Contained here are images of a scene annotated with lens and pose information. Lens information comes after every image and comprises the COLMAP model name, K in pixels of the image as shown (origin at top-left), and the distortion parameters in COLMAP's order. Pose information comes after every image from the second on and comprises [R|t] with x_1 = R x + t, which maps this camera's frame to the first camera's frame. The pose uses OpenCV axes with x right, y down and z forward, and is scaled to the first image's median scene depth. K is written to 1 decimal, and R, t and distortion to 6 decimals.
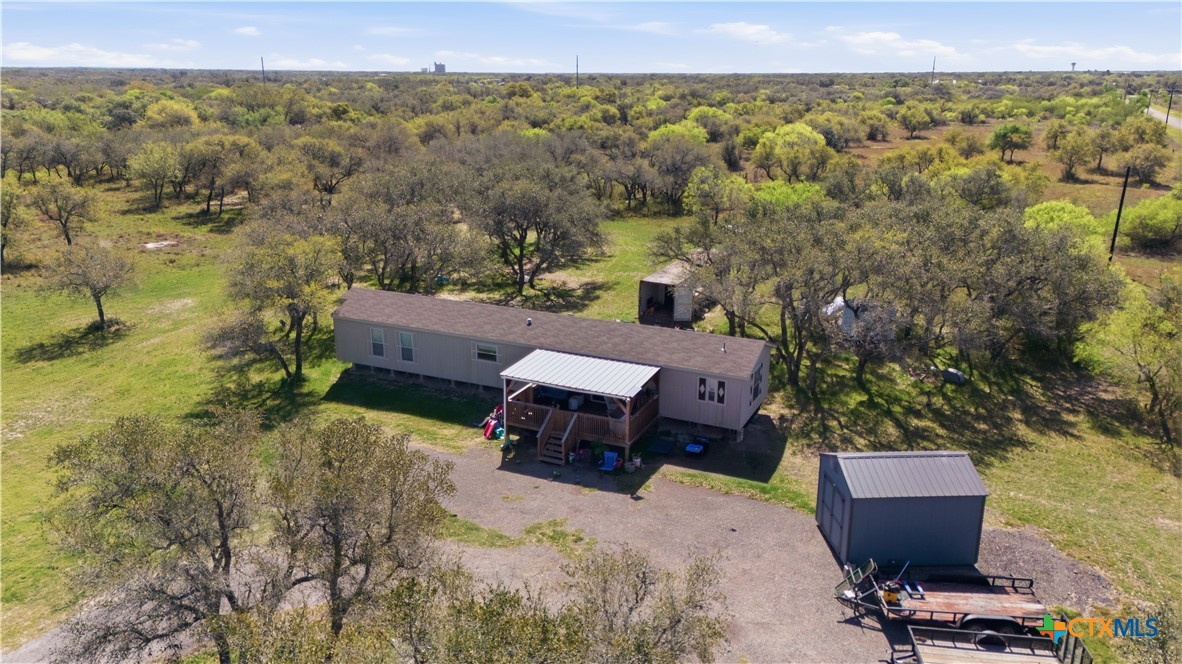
lens RADIAL K [[875.8, 0, 591.0], [0, 875.8, 332.0], [0, 0, 1]] dist [0.045948, -0.010853]
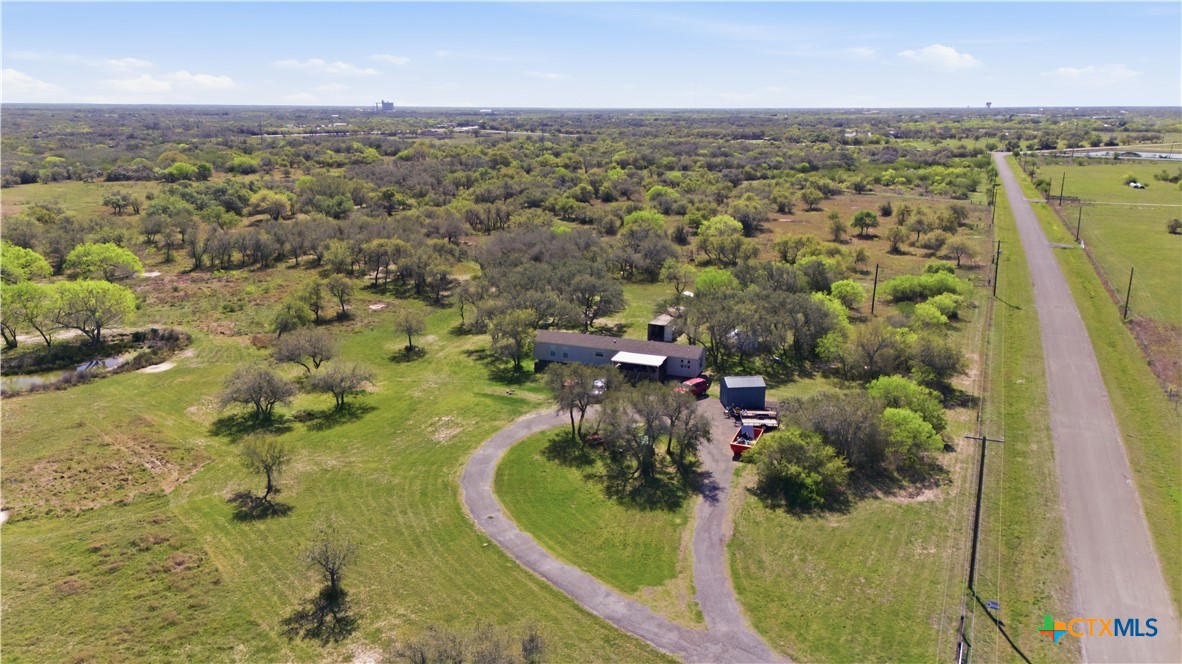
lens RADIAL K [[875.8, 0, 591.0], [0, 875.8, 332.0], [0, 0, 1]] dist [0.045948, -0.010853]
pose [[0.997980, -0.016324, 0.061393, -0.233154], [0.018511, 0.999208, -0.035236, 0.039427], [-0.060769, 0.036302, 0.997492, -1.247729]]
